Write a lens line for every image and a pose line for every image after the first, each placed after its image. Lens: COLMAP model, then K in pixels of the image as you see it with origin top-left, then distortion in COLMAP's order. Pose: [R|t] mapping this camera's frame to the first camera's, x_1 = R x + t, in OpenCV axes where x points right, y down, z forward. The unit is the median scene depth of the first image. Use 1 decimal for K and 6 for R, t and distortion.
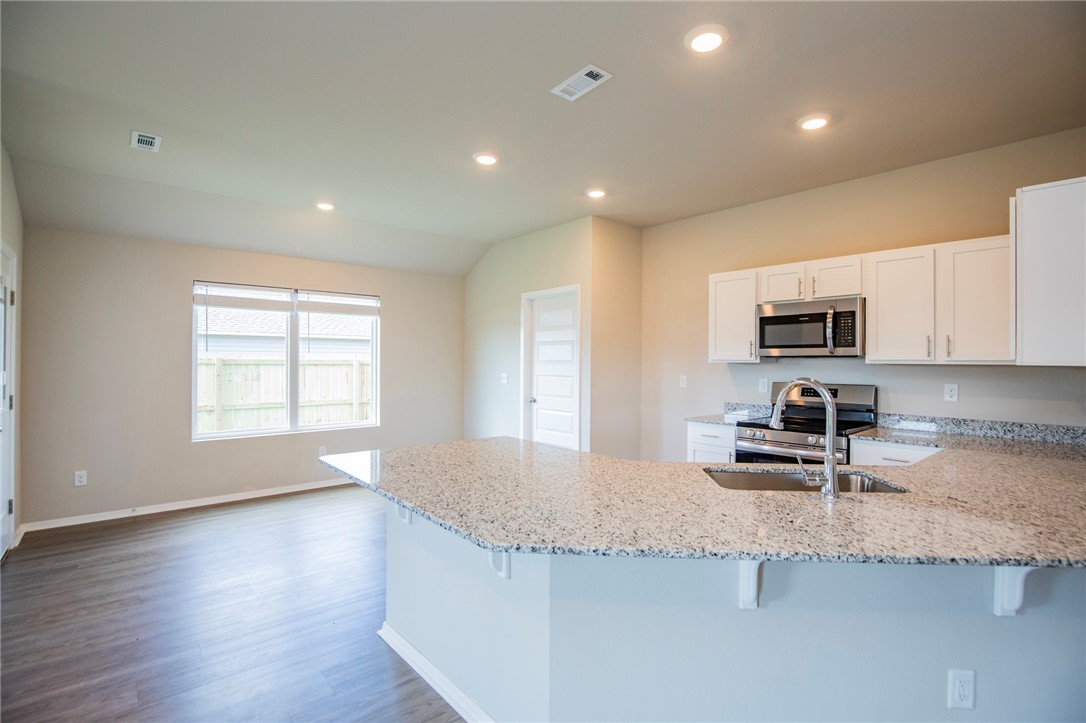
lens RADIAL K [[504.1, 0, 543.5], [0, 504.1, 359.4], [0, 0, 1]] dist [-0.033085, 0.006494]
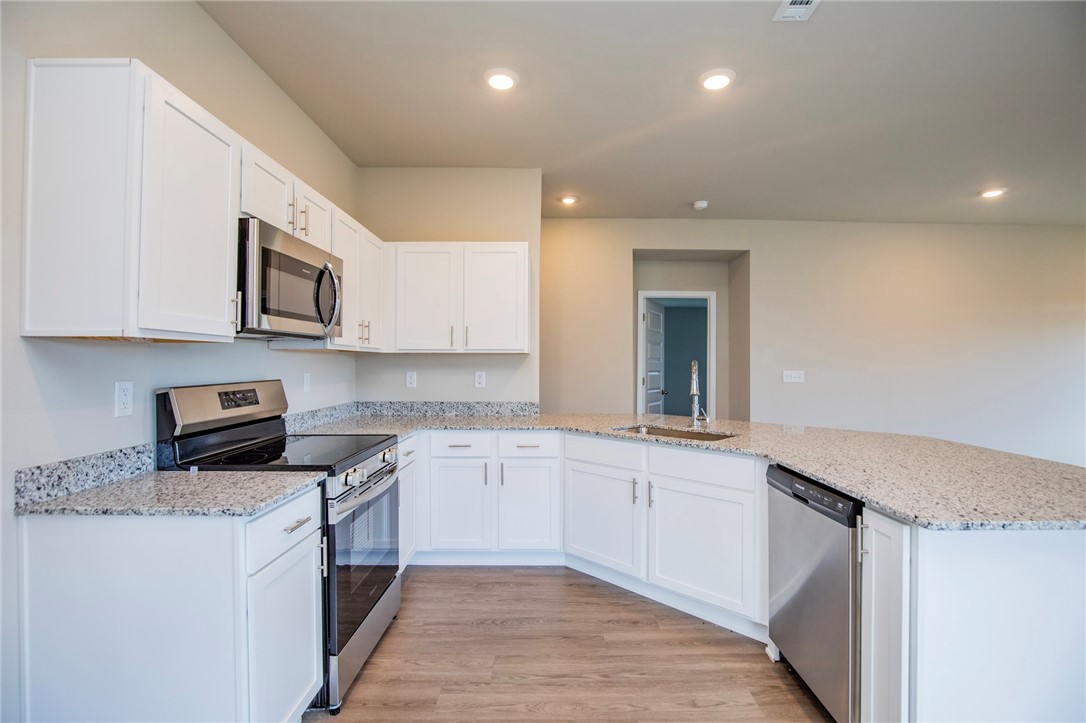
lens RADIAL K [[504.1, 0, 539.5], [0, 504.1, 362.7], [0, 0, 1]] dist [-0.033085, 0.006494]
pose [[-0.745286, -0.001407, 0.666743, -0.077210], [-0.004759, 0.999984, -0.003209, 0.023051], [-0.666727, -0.005565, -0.745281, 1.110012]]
